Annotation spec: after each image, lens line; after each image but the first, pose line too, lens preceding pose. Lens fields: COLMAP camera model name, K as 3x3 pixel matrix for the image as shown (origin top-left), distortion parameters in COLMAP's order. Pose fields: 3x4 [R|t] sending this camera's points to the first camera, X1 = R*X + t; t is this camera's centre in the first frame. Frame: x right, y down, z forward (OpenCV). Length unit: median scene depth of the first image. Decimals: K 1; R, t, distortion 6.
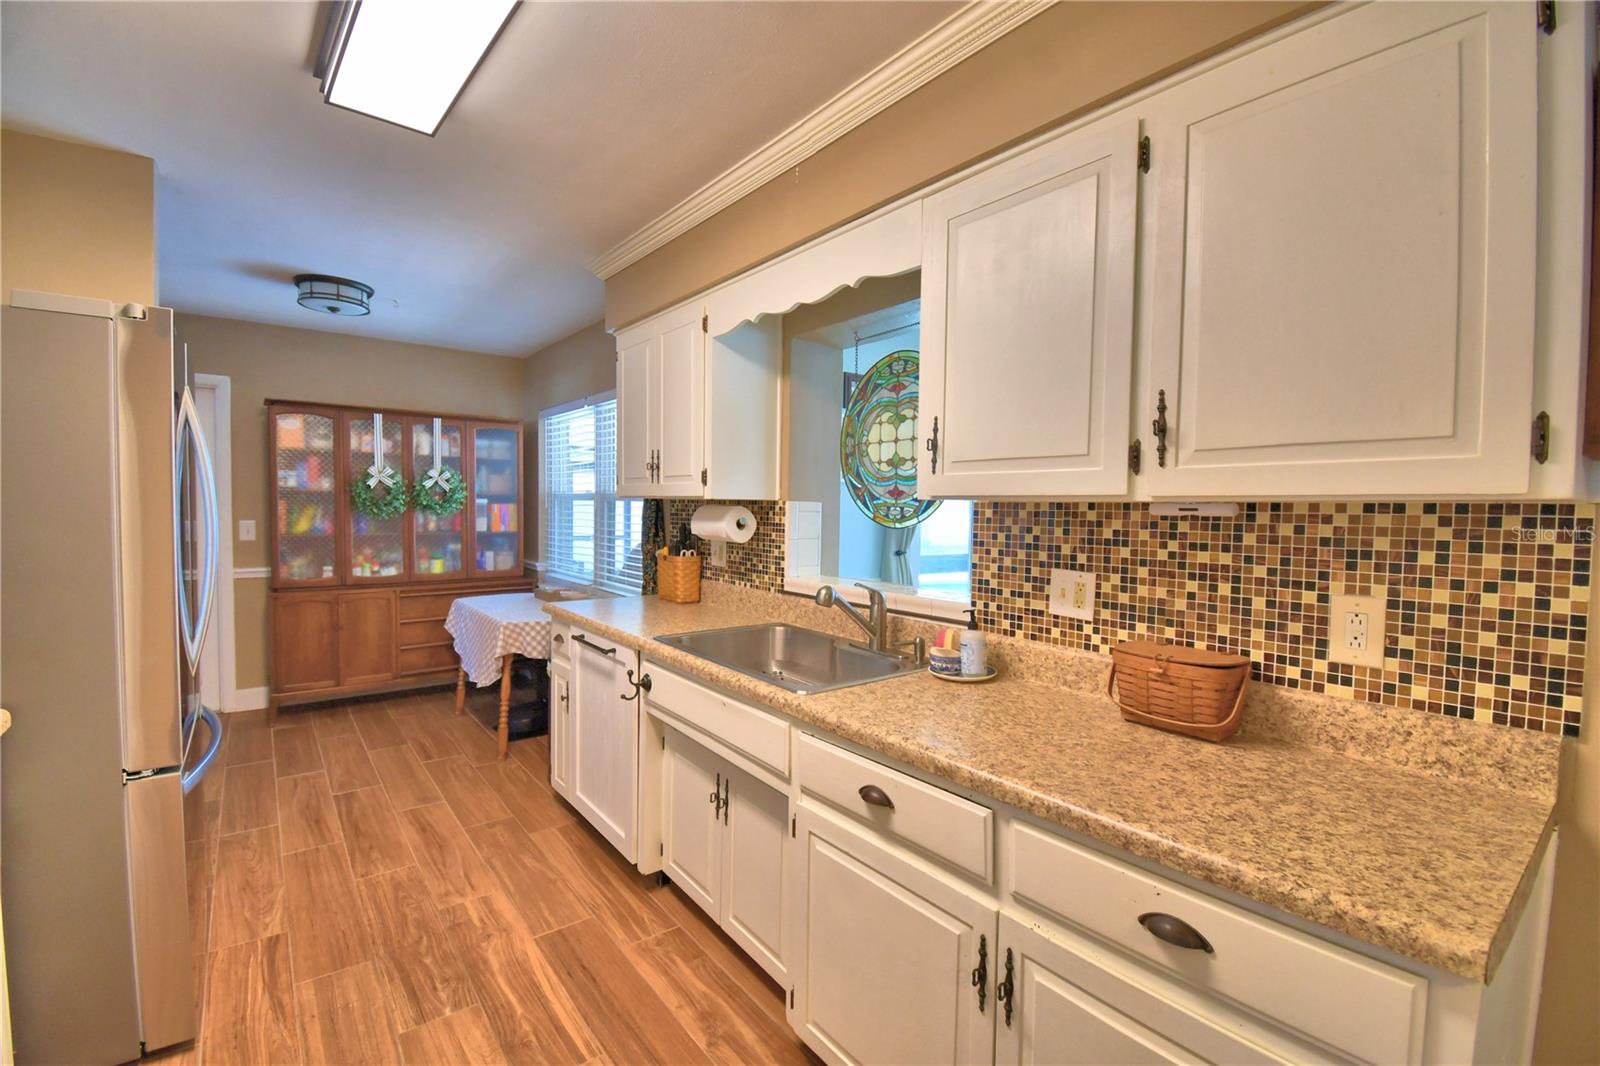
lens RADIAL K [[703.2, 0, 800.0], [0, 703.2, 533.0], [0, 0, 1]] dist [0.013740, -0.021326]
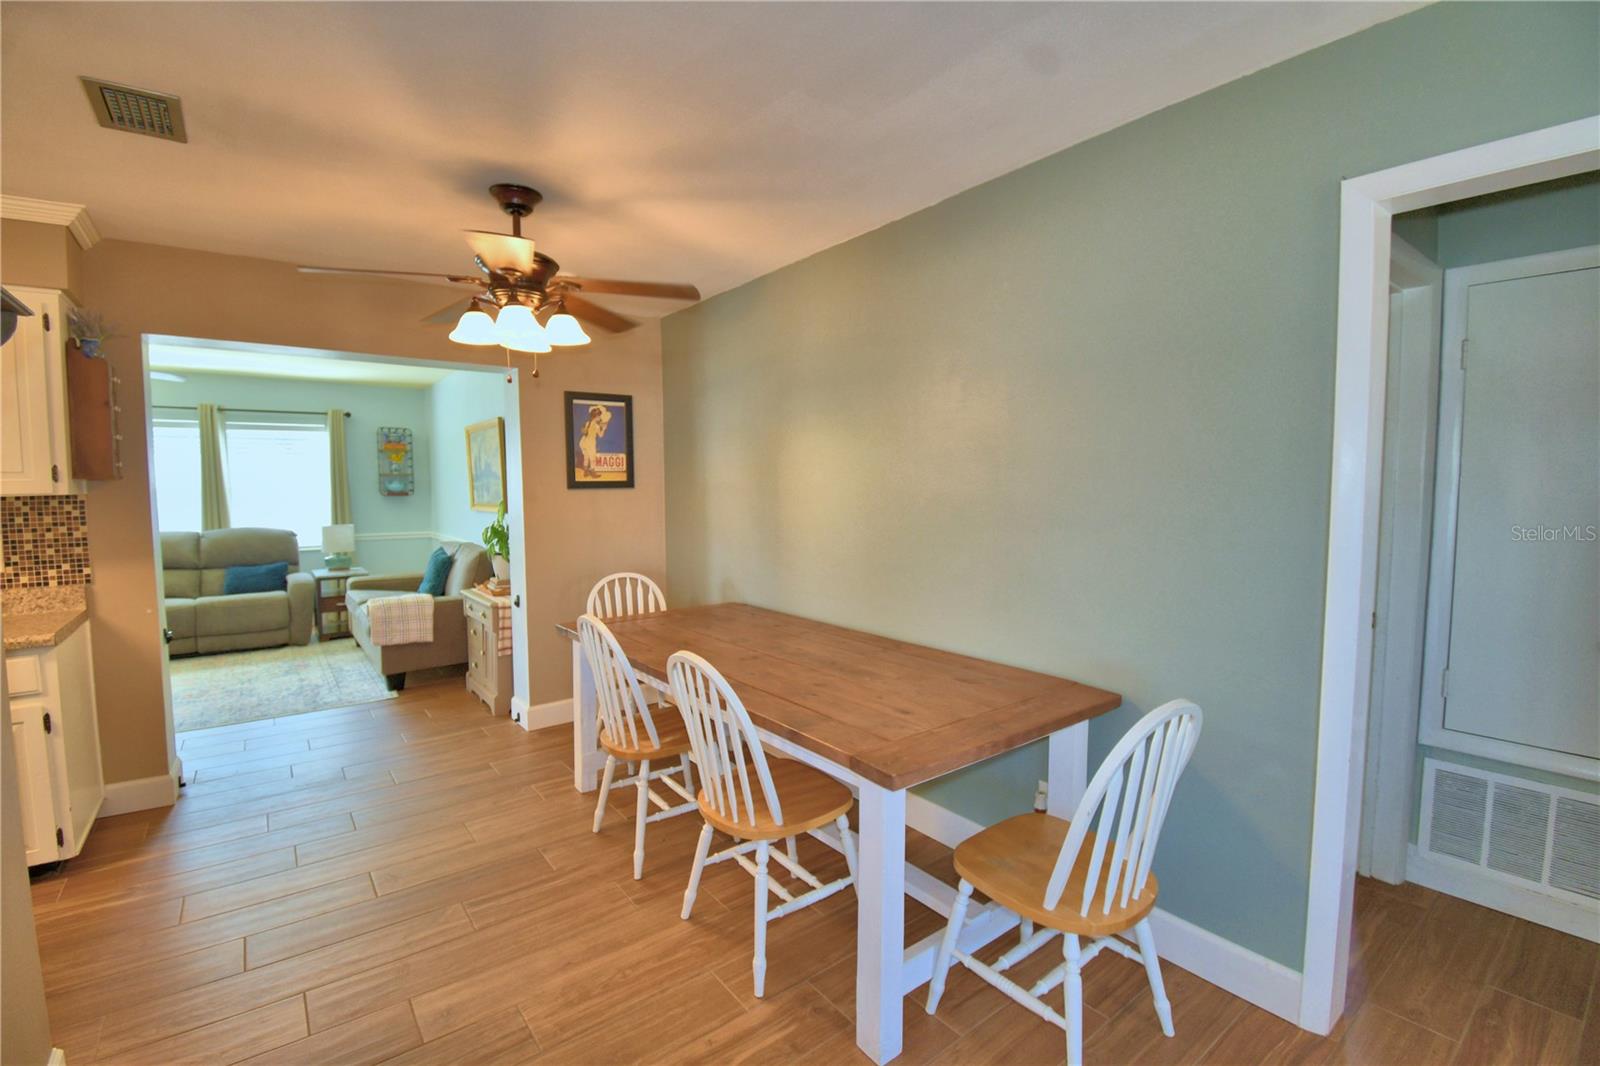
lens RADIAL K [[719.3, 0, 795.4], [0, 719.3, 535.1], [0, 0, 1]] dist [0.018558, -0.022916]
pose [[0.006237, -0.090172, 0.995907, -0.971074], [0.043986, 0.994987, 0.089813, -0.008646], [-0.999013, 0.043246, 0.010172, -1.069950]]
